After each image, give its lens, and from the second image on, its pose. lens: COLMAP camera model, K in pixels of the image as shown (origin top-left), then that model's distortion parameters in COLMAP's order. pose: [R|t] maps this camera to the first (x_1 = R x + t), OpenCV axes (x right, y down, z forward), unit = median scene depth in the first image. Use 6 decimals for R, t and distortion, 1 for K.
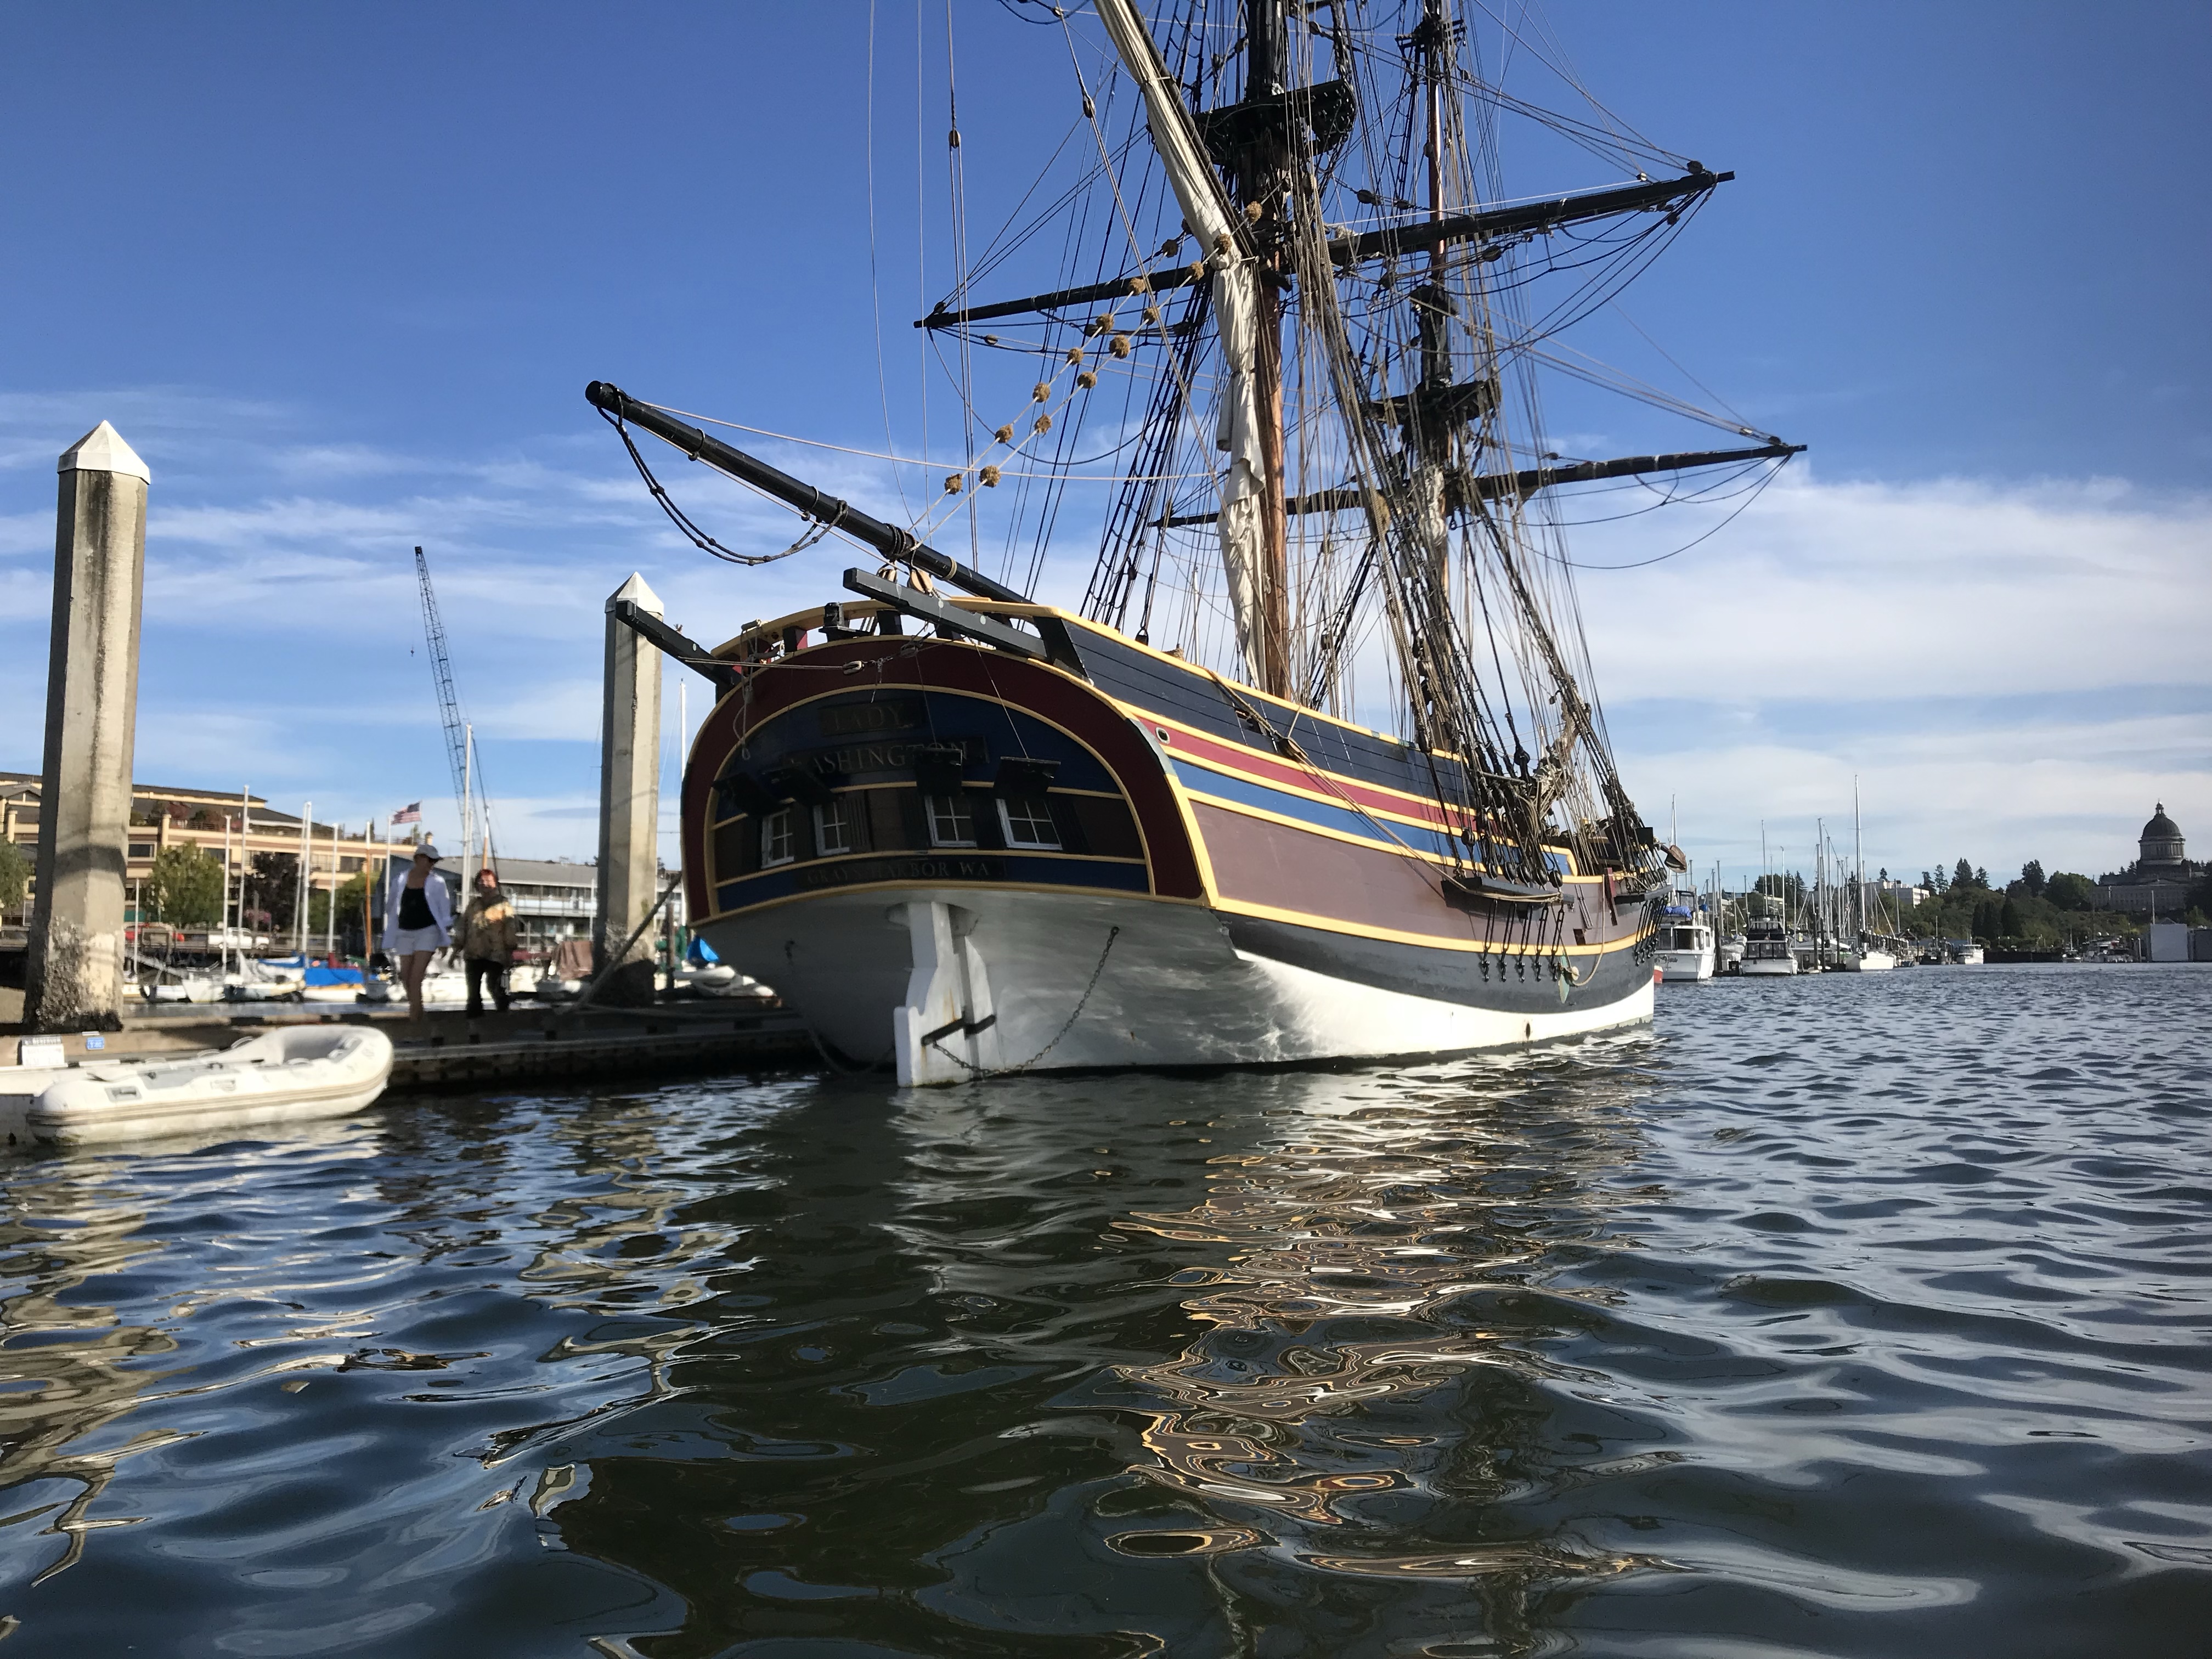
lens RADIAL K [[1826.5, 0, 1106.0], [0, 1826.5, 829.5], [0, 0, 1]] dist [-0.052784, 0.097536]
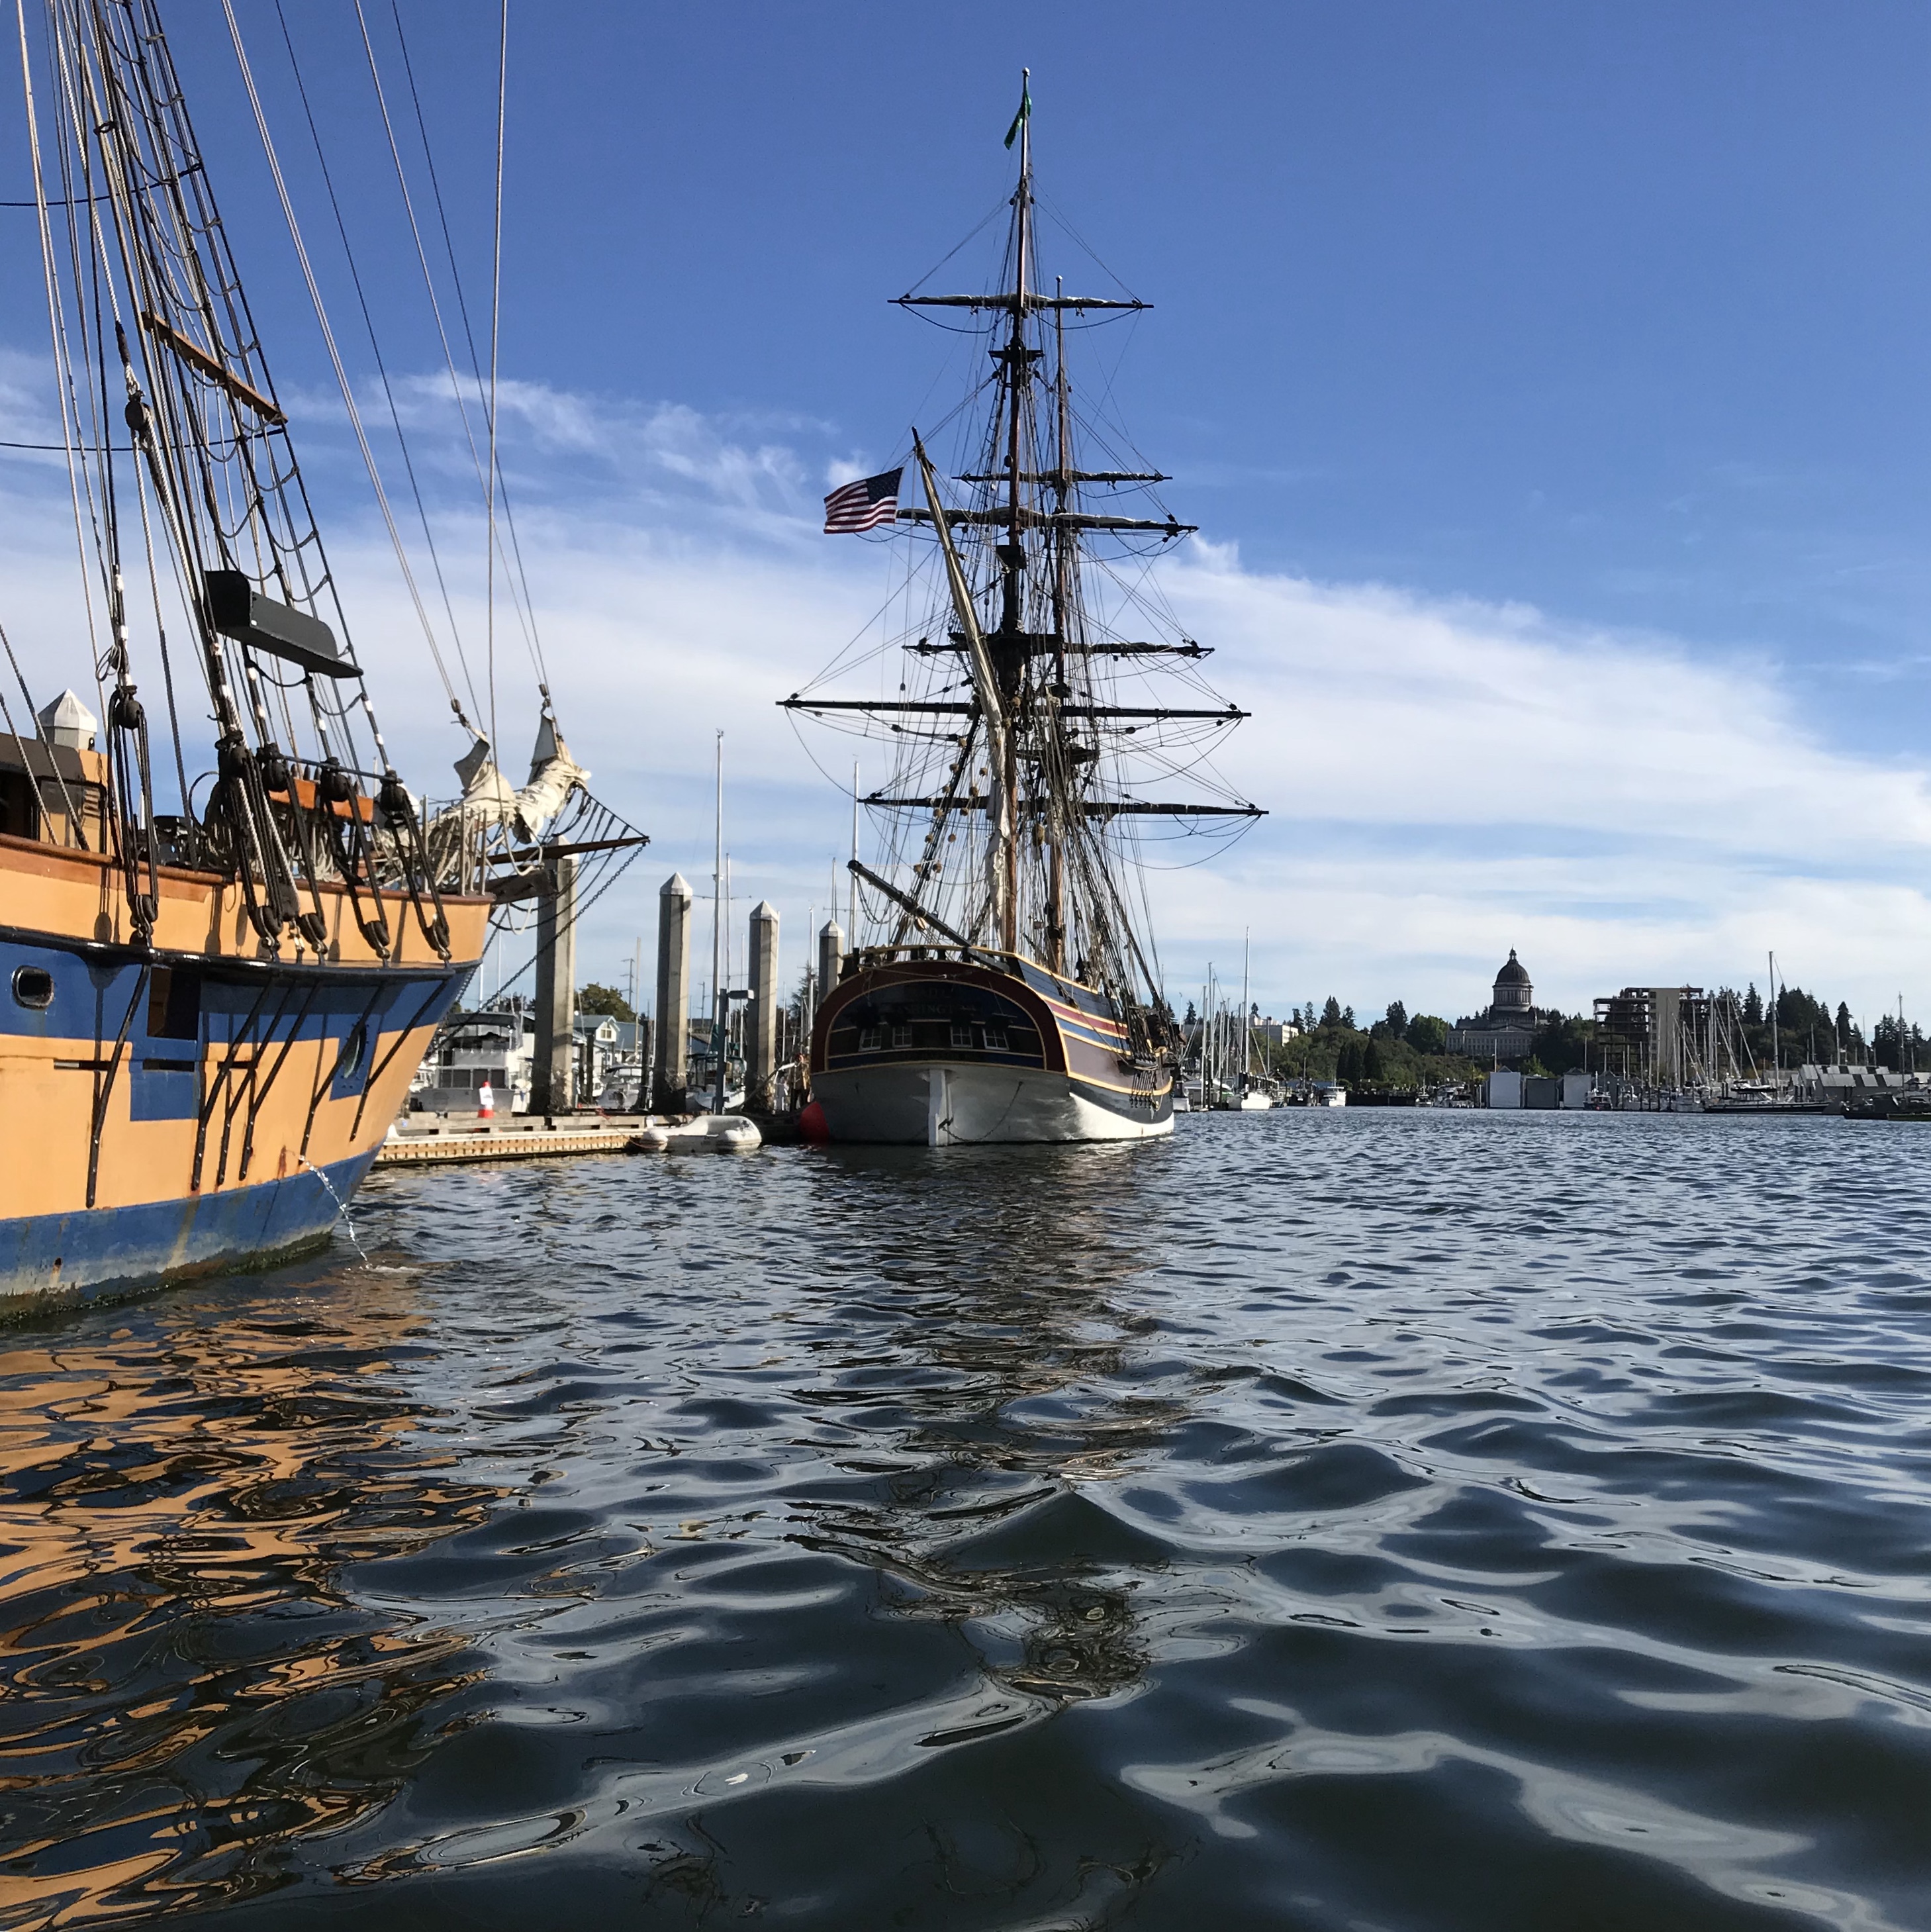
lens RADIAL K [[6444.1, 0, 965.5], [0, 6444.1, 966.0], [0, 0, 1]] dist [-0.037827, 0.321379]
pose [[0.924787, 0.028968, 0.379381, -2.095632], [-0.050566, 0.997610, 0.047087, -0.315696], [-0.377111, -0.062729, 0.924041, -4.347336]]
